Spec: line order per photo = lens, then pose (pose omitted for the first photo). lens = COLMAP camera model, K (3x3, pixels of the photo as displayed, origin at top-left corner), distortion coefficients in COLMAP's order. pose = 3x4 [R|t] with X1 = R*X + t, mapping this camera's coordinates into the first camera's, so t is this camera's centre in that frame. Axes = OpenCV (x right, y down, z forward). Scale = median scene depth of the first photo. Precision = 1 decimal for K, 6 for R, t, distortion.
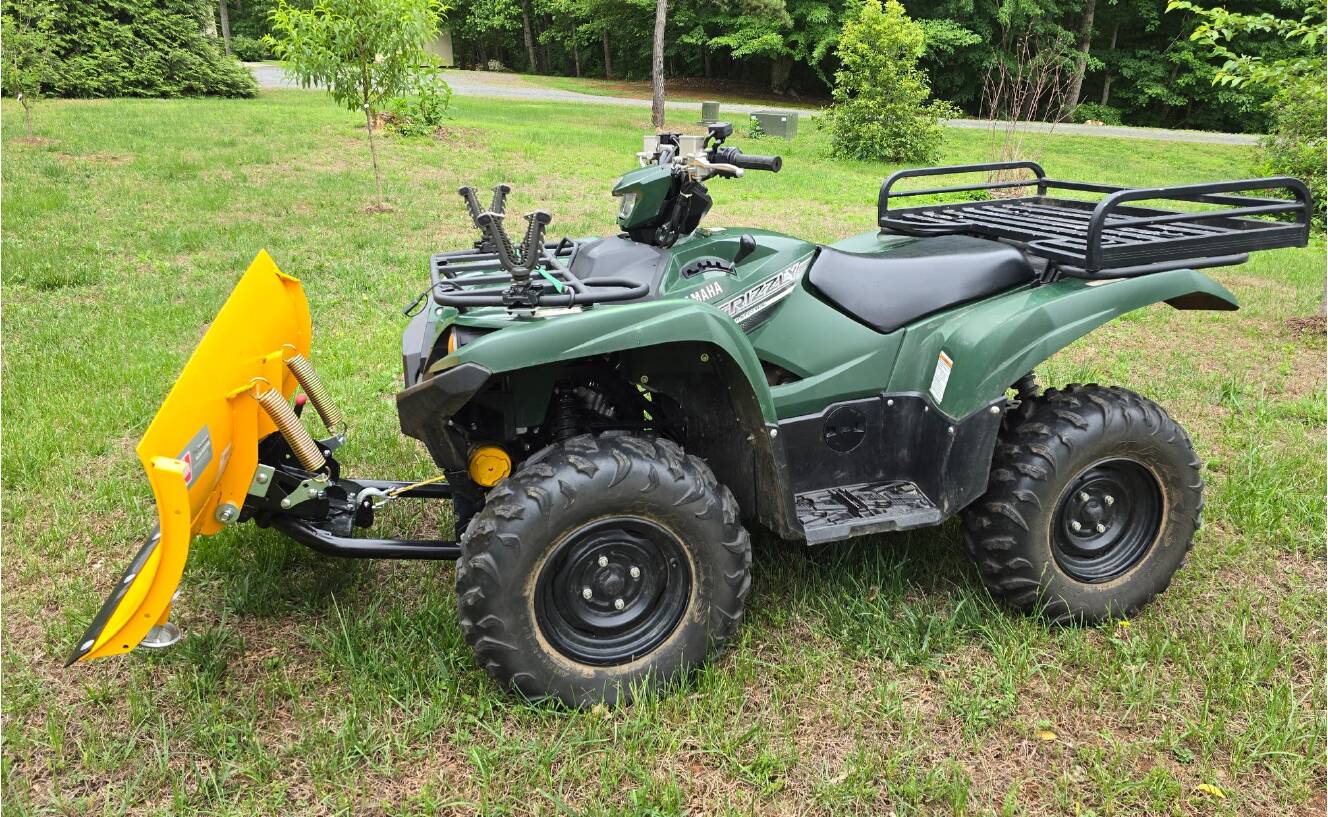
lens RADIAL K [[915.8, 0, 684.4], [0, 915.8, 373.7], [0, 0, 1]] dist [0.044022, -0.004552]
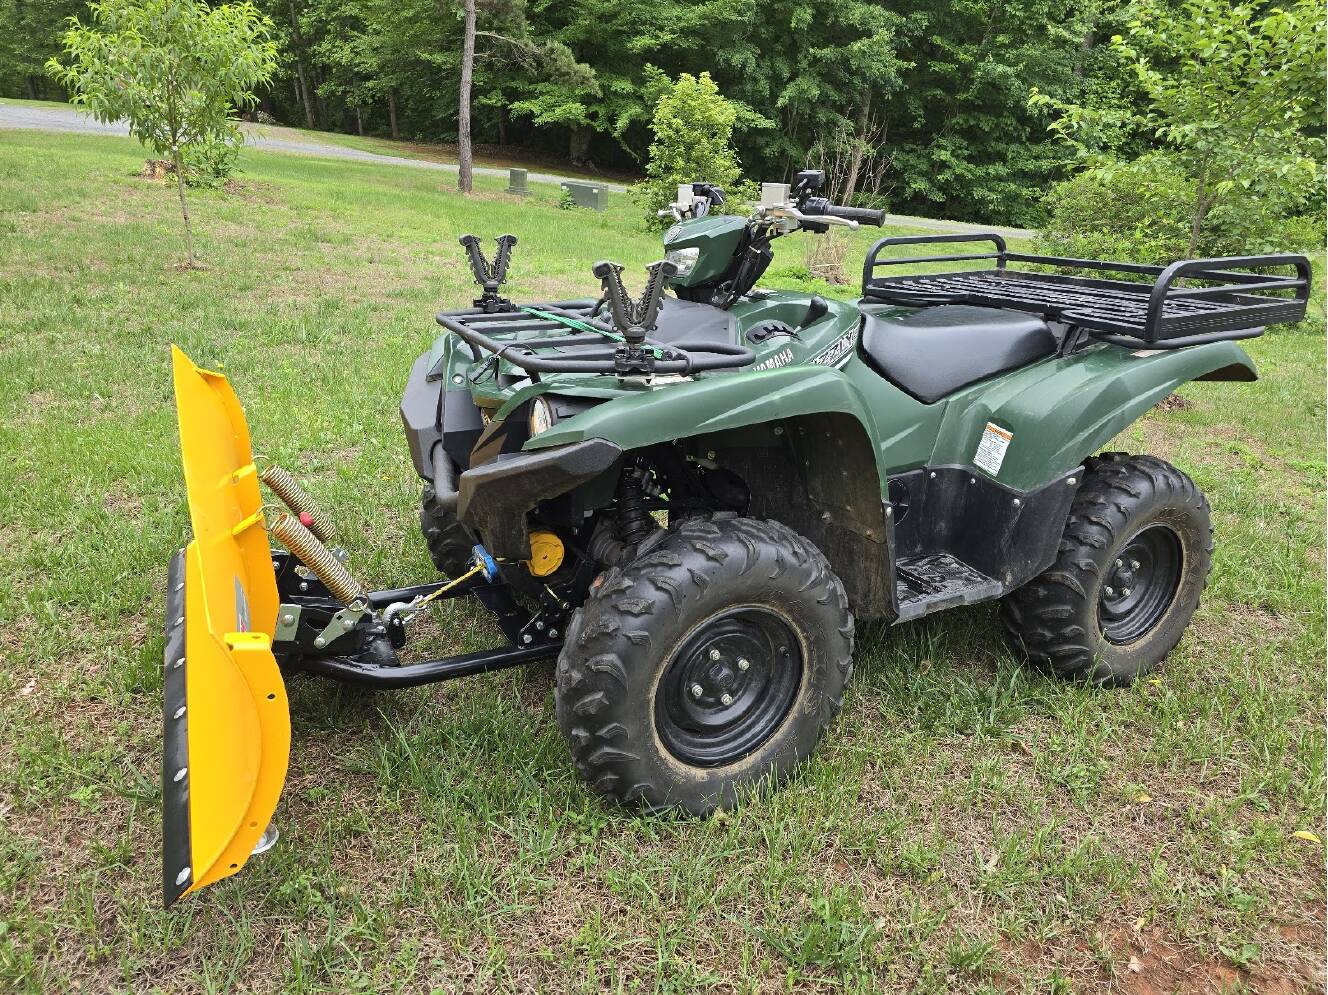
lens RADIAL K [[892.6, 0, 670.3], [0, 892.6, 500.6], [0, 0, 1]] dist [0.049102, -0.041881]
pose [[0.978249, -0.022650, 0.206192, -0.256837], [0.010108, 0.998045, 0.061678, -0.002950], [-0.207186, -0.058252, 0.976566, 0.124556]]
